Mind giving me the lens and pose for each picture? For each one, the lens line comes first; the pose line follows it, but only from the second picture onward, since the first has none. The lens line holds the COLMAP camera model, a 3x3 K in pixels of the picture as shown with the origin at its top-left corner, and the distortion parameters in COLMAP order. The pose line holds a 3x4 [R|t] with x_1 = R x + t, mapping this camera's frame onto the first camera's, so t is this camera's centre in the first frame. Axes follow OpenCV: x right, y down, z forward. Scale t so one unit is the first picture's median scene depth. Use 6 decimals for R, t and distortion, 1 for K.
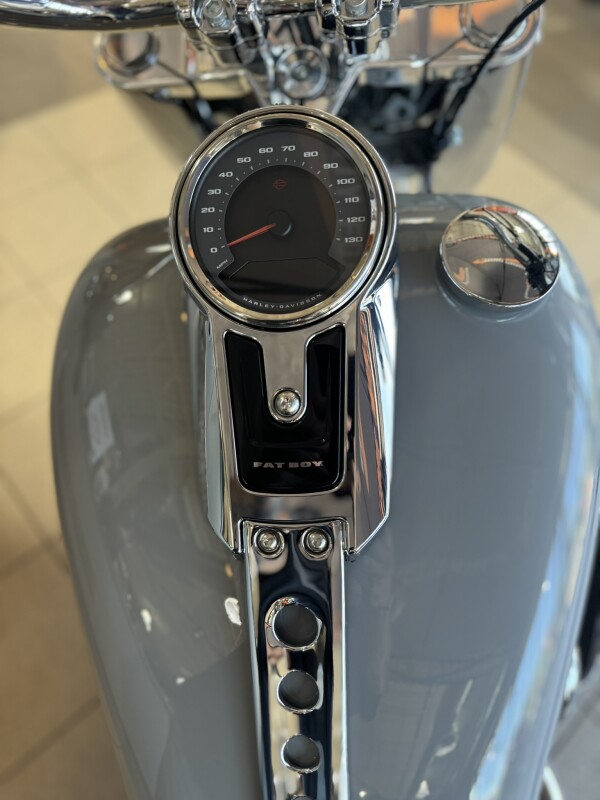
lens RADIAL K [[548.8, 0, 300.0], [0, 548.8, 400.0], [0, 0, 1]] dist [0.087549, -0.159926]
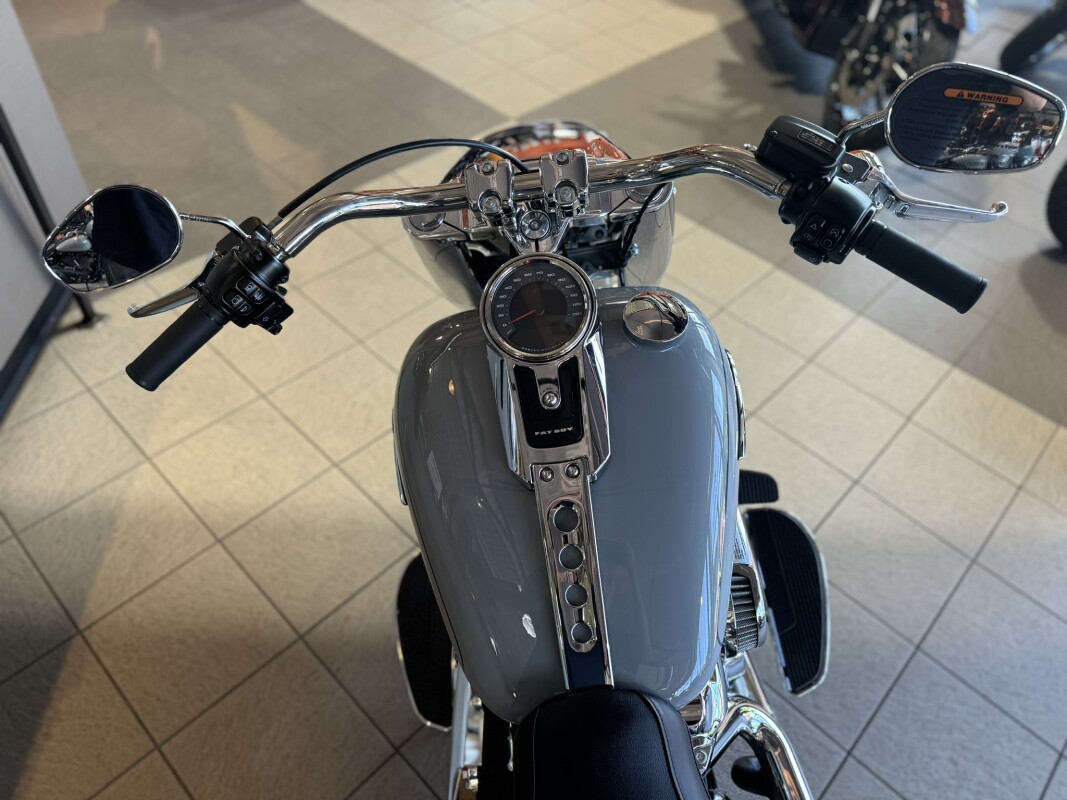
lens RADIAL K [[731.9, 0, 533.5], [0, 731.9, 400.0], [0, 0, 1]] dist [0.087549, -0.159926]
pose [[0.995867, -0.080253, 0.042516, -0.163485], [0.087266, 0.975235, -0.203226, 0.445708], [-0.025154, 0.206097, 0.978208, -1.259916]]
